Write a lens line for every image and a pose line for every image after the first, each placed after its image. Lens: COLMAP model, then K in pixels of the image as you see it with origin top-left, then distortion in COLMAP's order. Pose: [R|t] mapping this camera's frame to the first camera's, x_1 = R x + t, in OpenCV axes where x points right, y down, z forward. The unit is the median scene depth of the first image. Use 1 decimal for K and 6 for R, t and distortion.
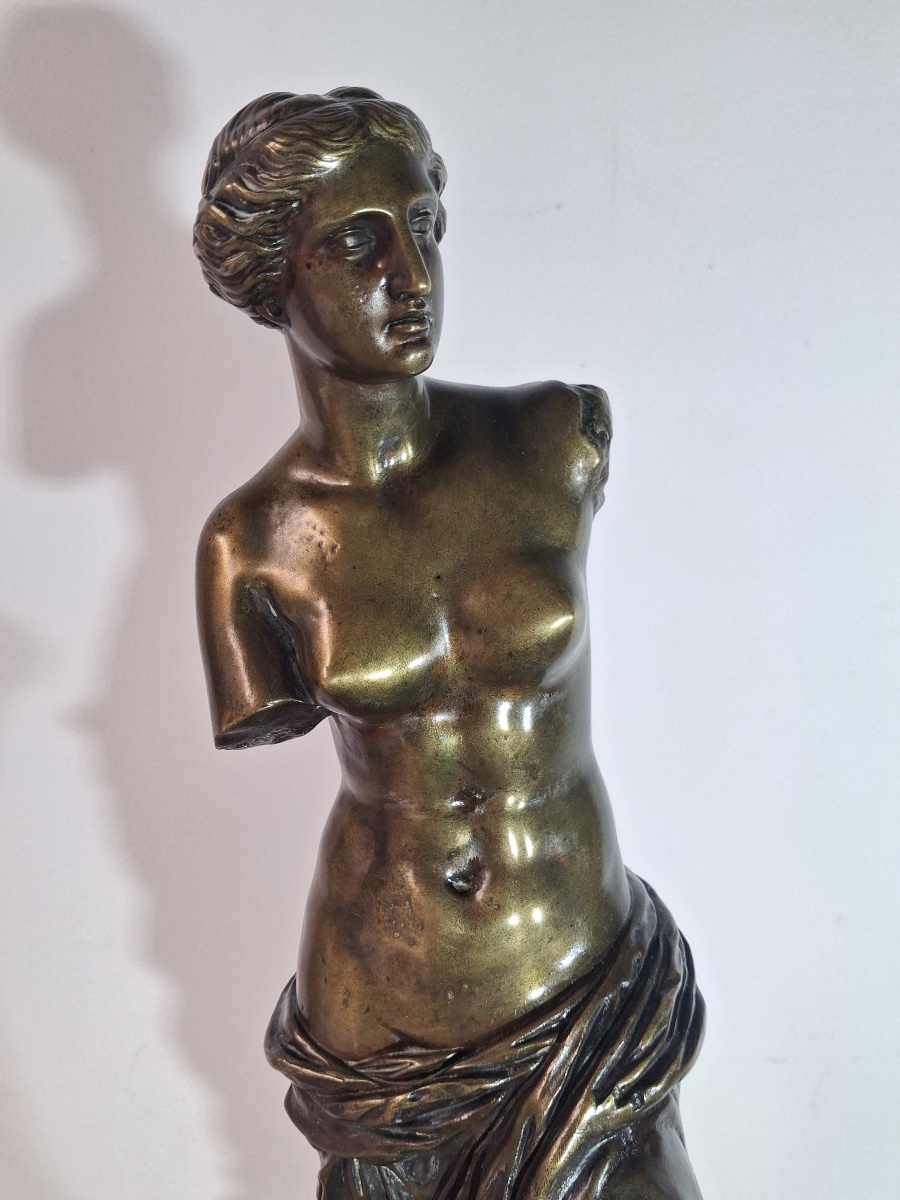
lens RADIAL K [[1054.1, 0, 448.8], [0, 1054.1, 591.9], [0, 0, 1]] dist [0.019235, -0.054762]
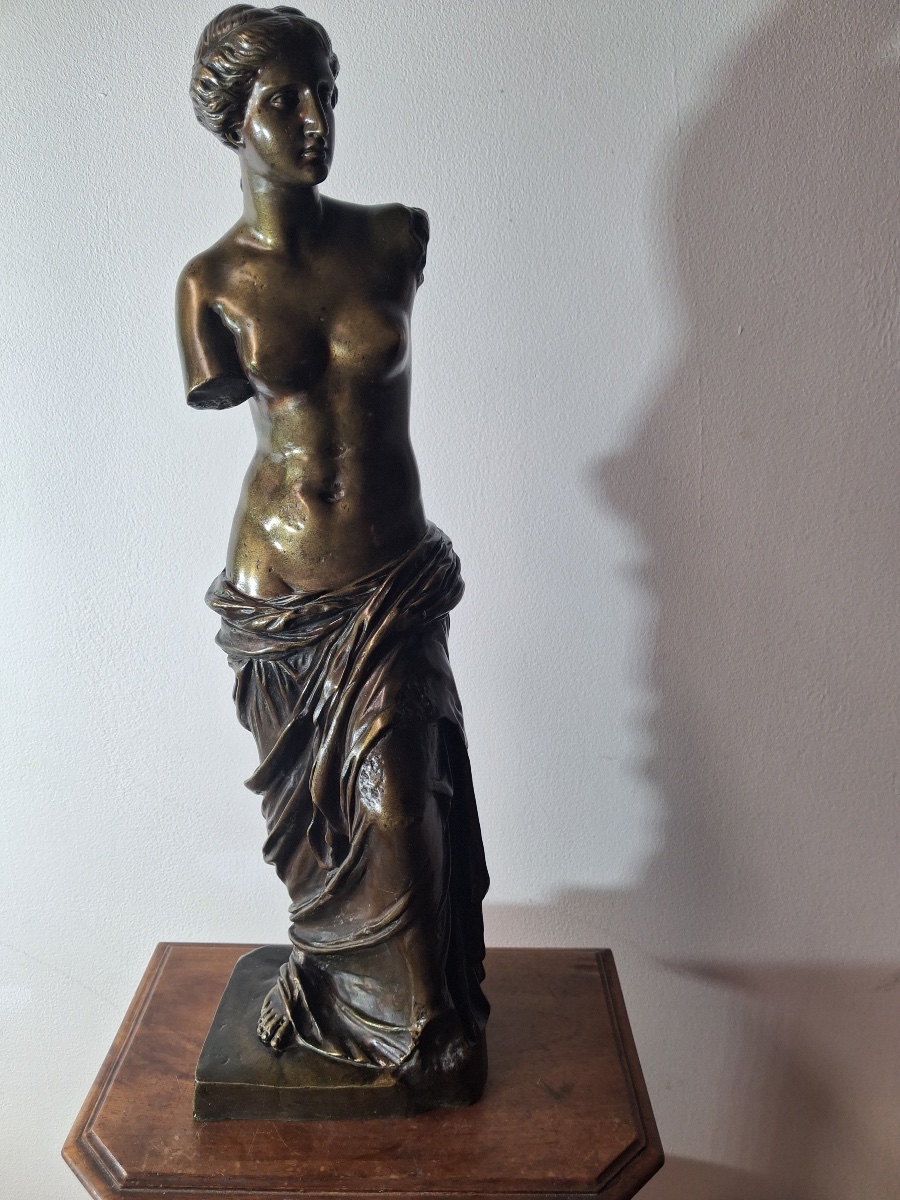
lens RADIAL K [[1003.8, 0, 464.8], [0, 1003.8, 621.1], [0, 0, 1]] dist [0.006192, -0.031470]
pose [[0.987512, 0.042245, 0.151777, -0.010168], [-0.059466, 0.992064, 0.110779, 0.298459], [-0.145893, -0.118422, 0.982187, -0.716344]]
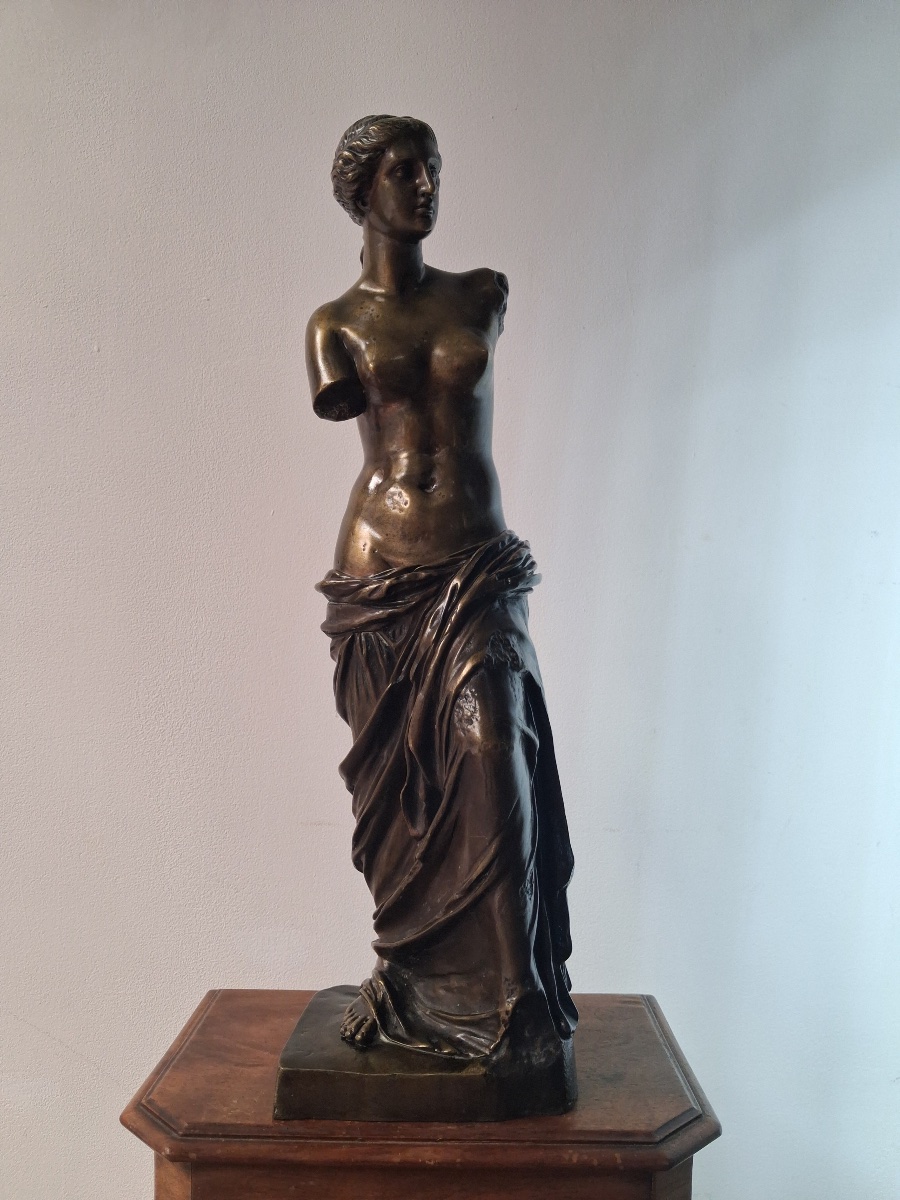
lens RADIAL K [[1003.8, 0, 455.7], [0, 1003.8, 610.3], [0, 0, 1]] dist [0.006192, -0.031470]
pose [[0.992876, 0.070842, 0.095808, -0.108008], [-0.050178, 0.977881, -0.203053, 0.961110], [-0.108074, 0.196799, 0.974469, -0.900298]]
